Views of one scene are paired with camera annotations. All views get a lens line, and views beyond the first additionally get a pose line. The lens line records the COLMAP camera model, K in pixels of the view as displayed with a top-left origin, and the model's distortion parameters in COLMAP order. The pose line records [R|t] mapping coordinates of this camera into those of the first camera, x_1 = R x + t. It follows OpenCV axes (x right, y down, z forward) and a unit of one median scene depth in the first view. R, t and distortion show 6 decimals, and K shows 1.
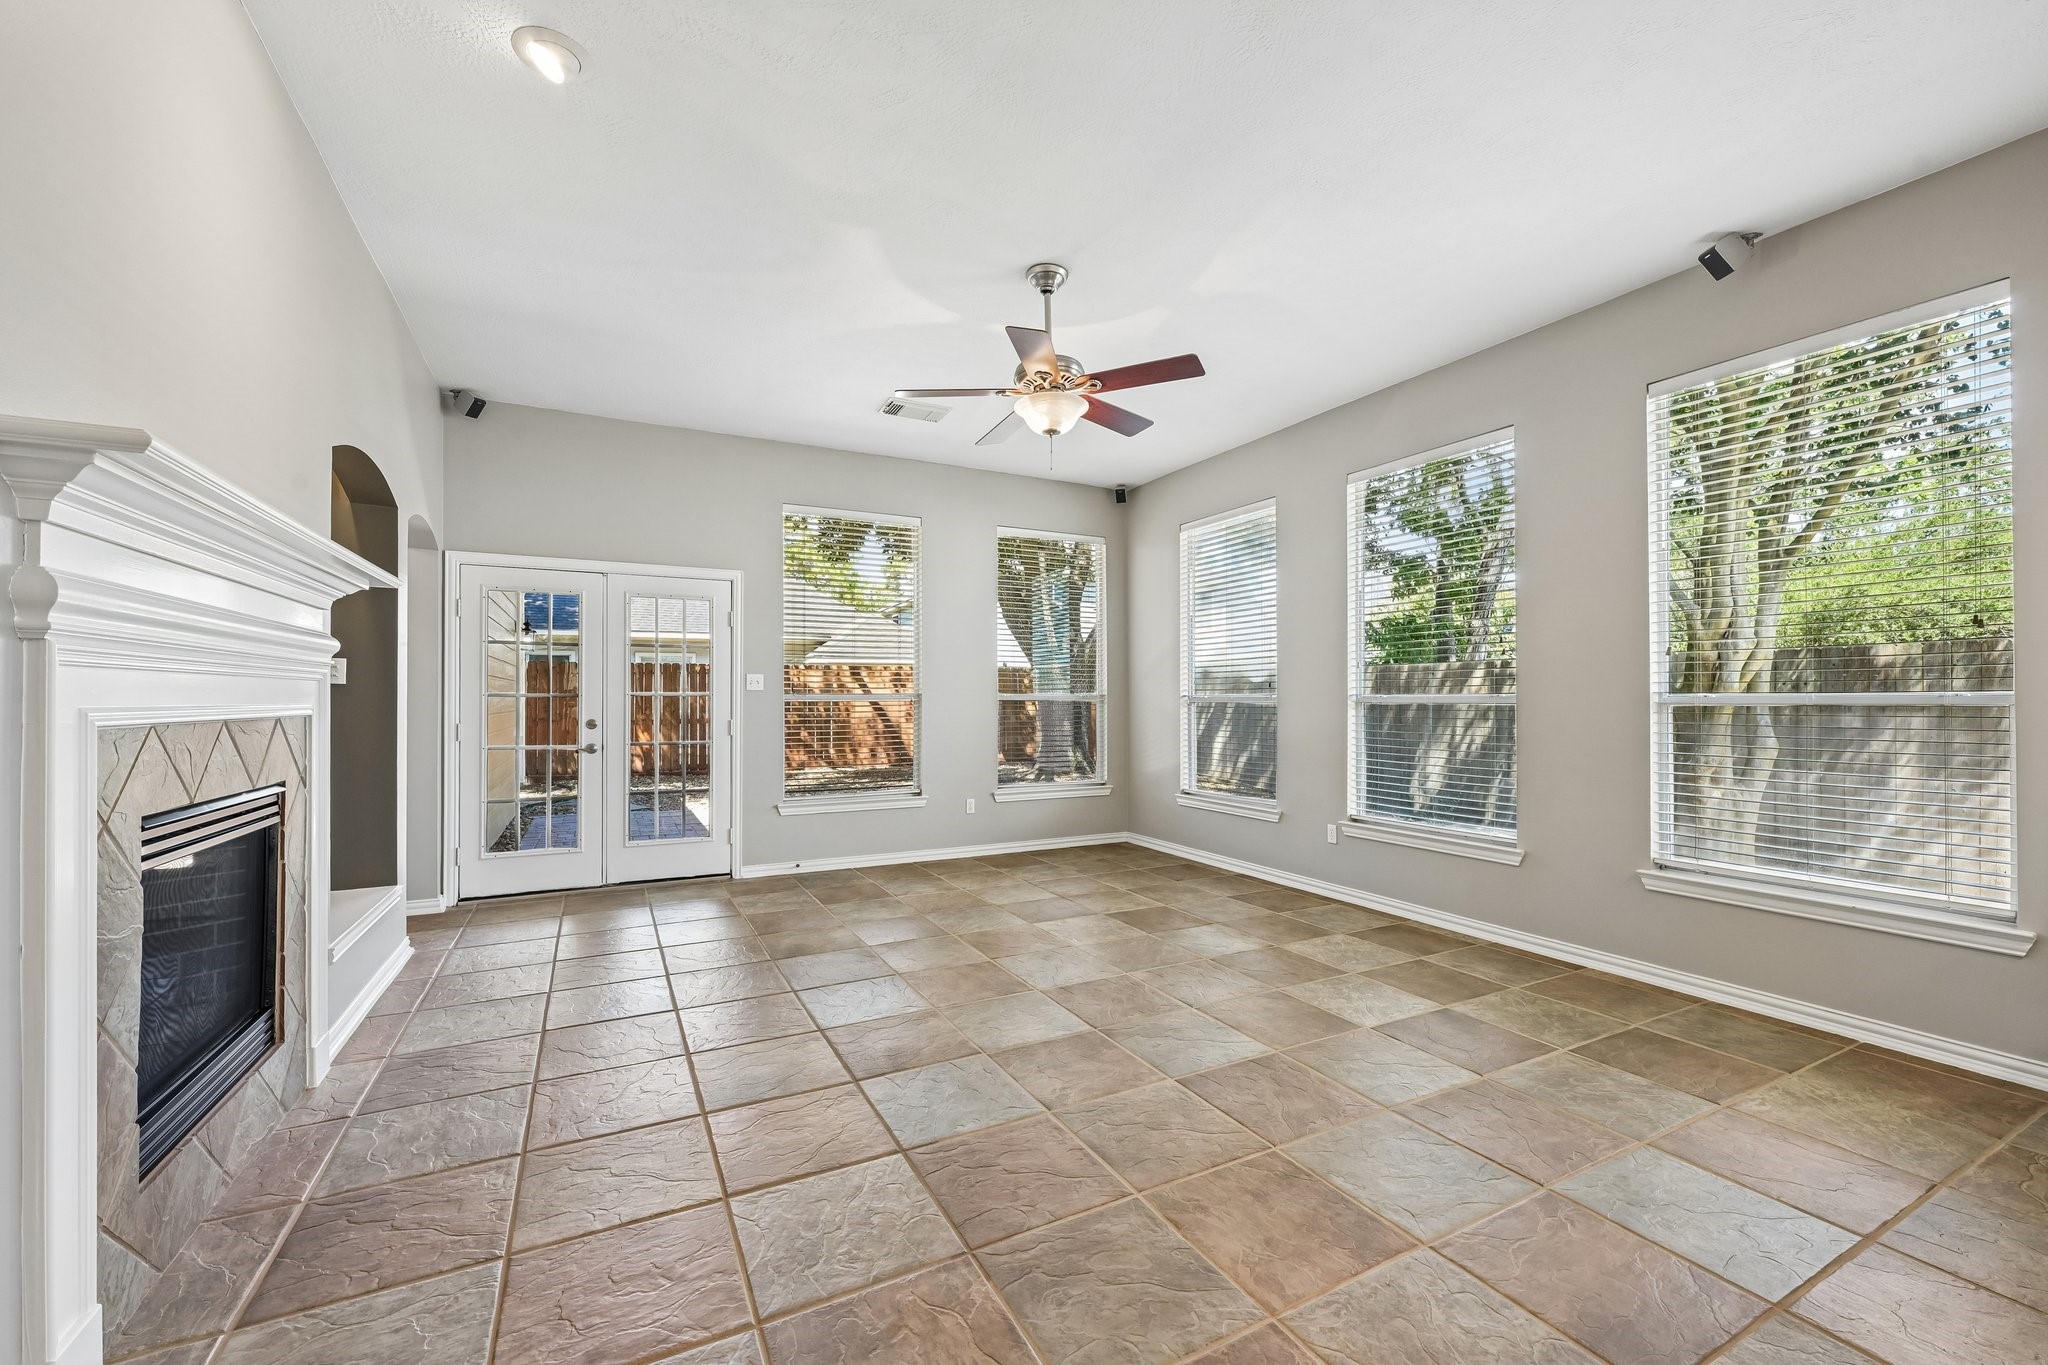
lens RADIAL K [[817.1, 0, 1030.6], [0, 817.1, 693.1], [0, 0, 1]] dist [-0.000529, -0.000863]
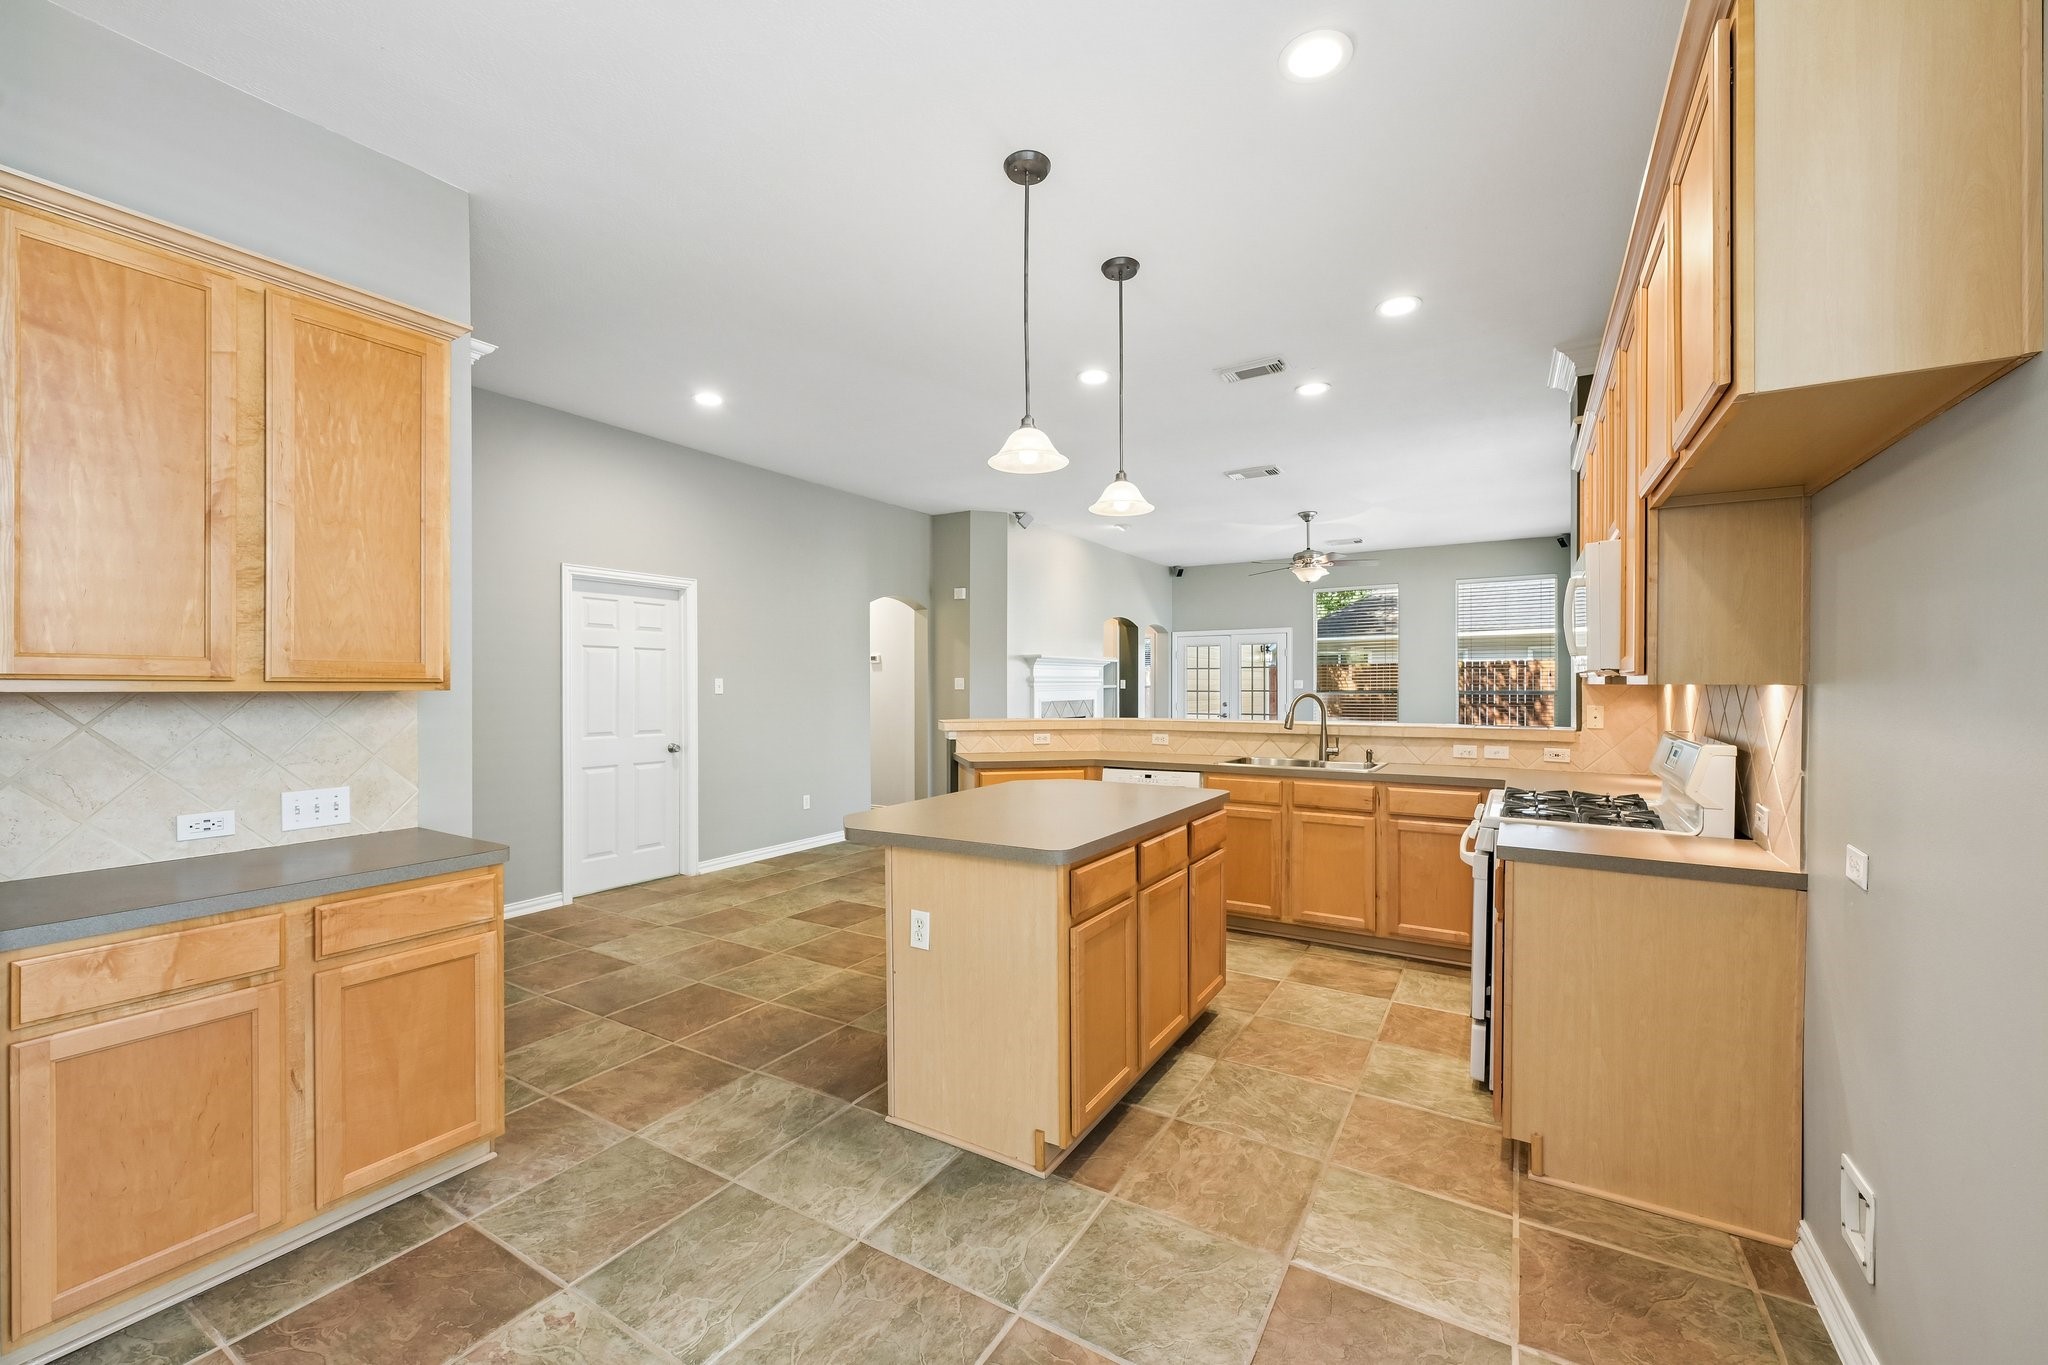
lens RADIAL K [[817.1, 0, 1025.7], [0, 817.1, 688.1], [0, 0, 1]] dist [-0.000529, -0.000863]
pose [[0.511350, 0.002421, -0.859369, 1.259774], [0.008598, 0.999932, 0.007933, -0.033172], [0.859330, -0.011445, 0.511294, -0.682955]]
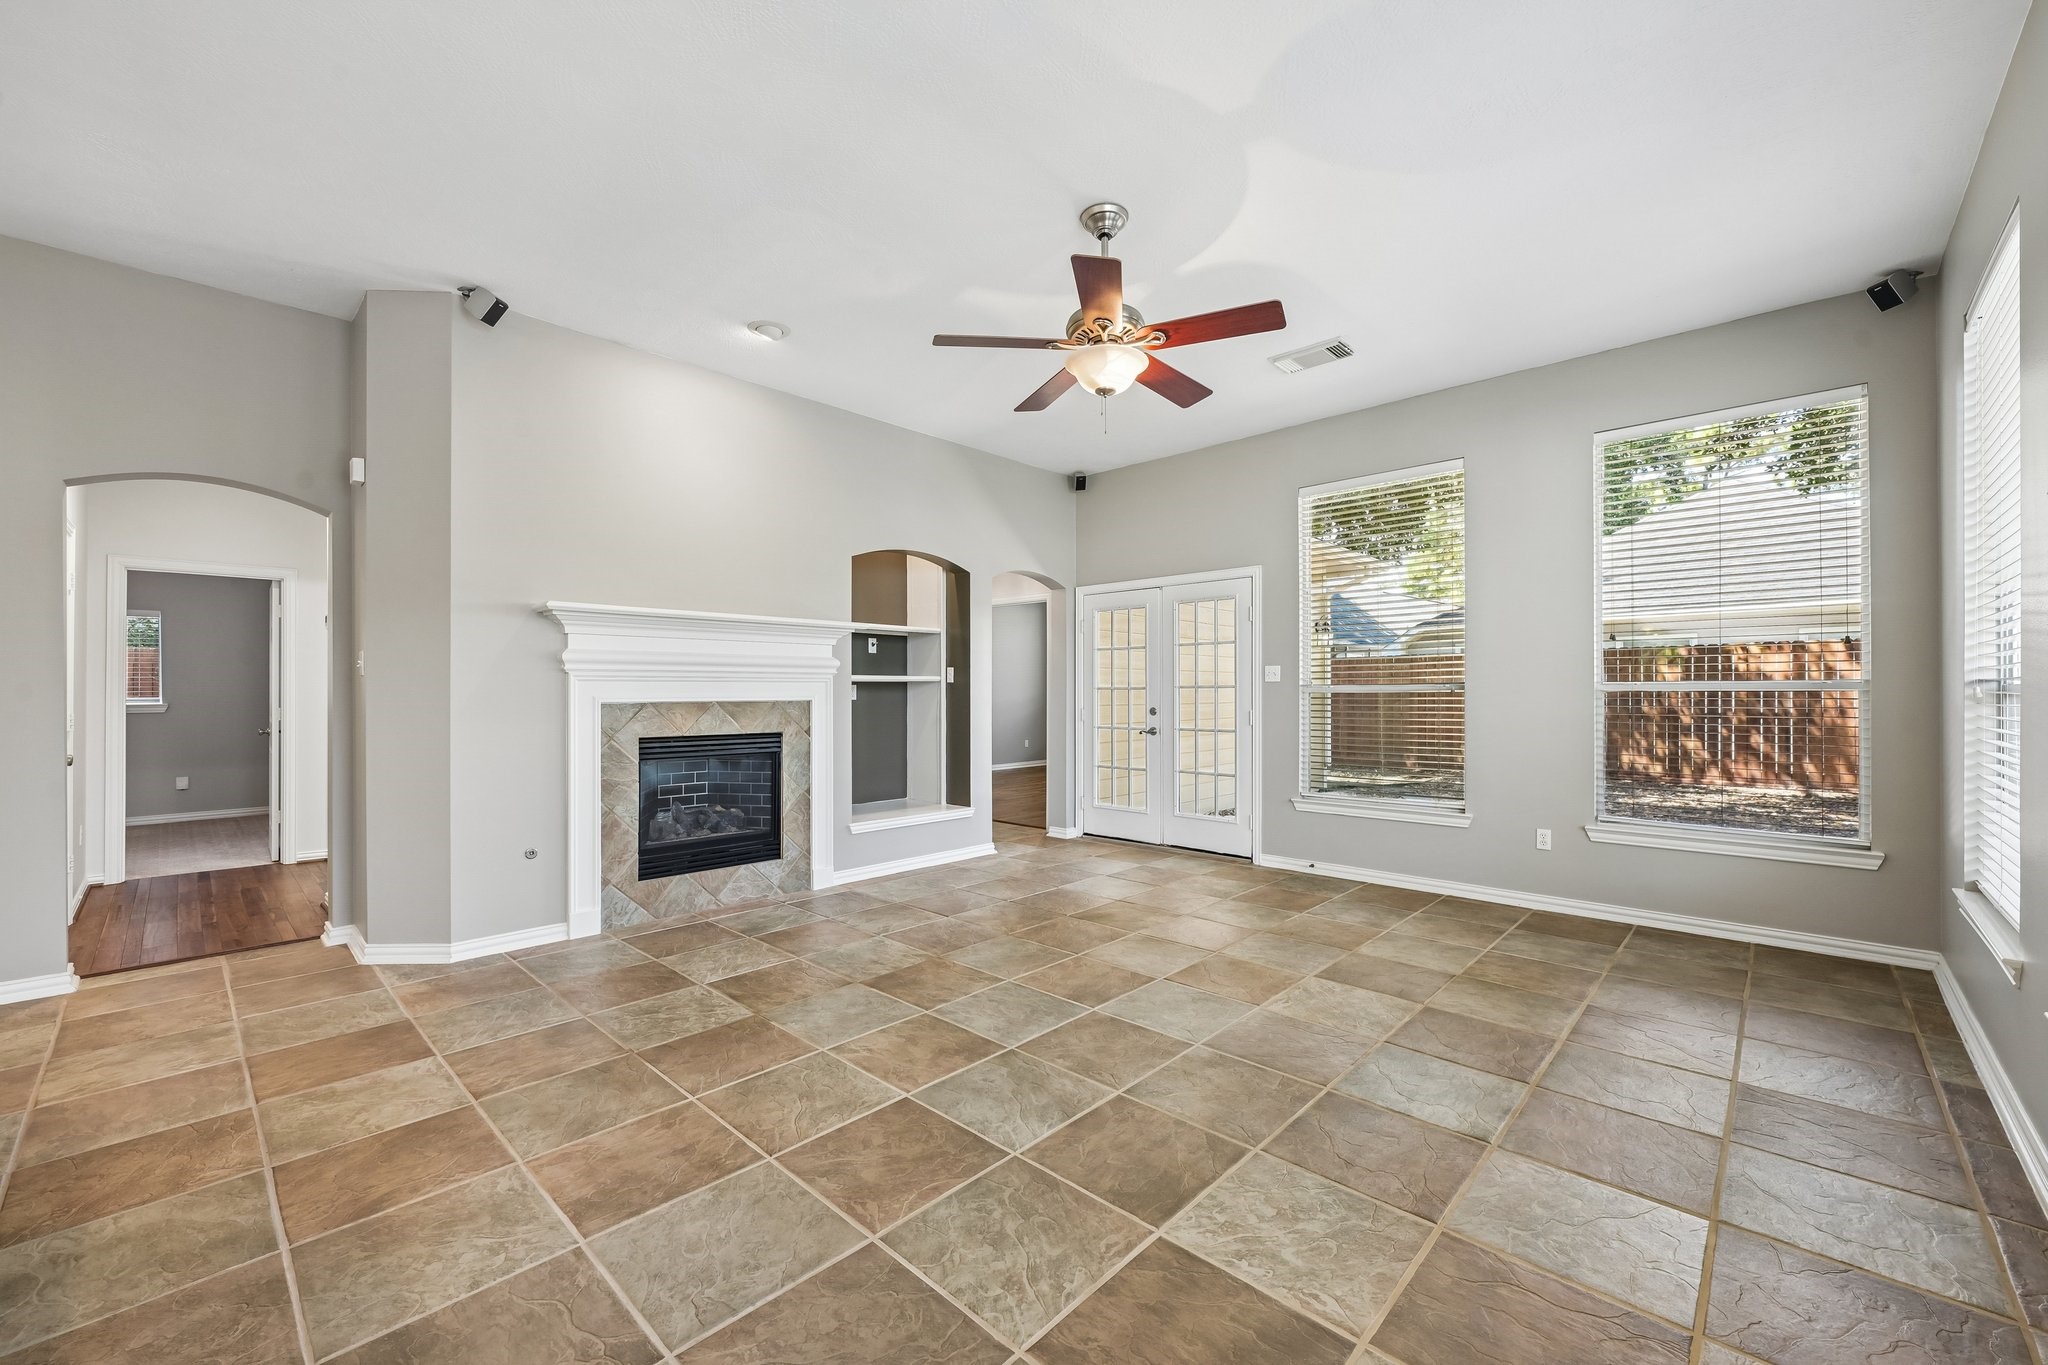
lens RADIAL K [[817.1, 0, 1026.1], [0, 817.1, 687.2], [0, 0, 1]] dist [-0.000529, -0.000863]
pose [[0.320381, -0.007160, -0.947262, 0.662563], [0.010508, 0.999937, -0.004004, 0.005293], [0.947231, -0.008671, 0.320436, 0.497356]]
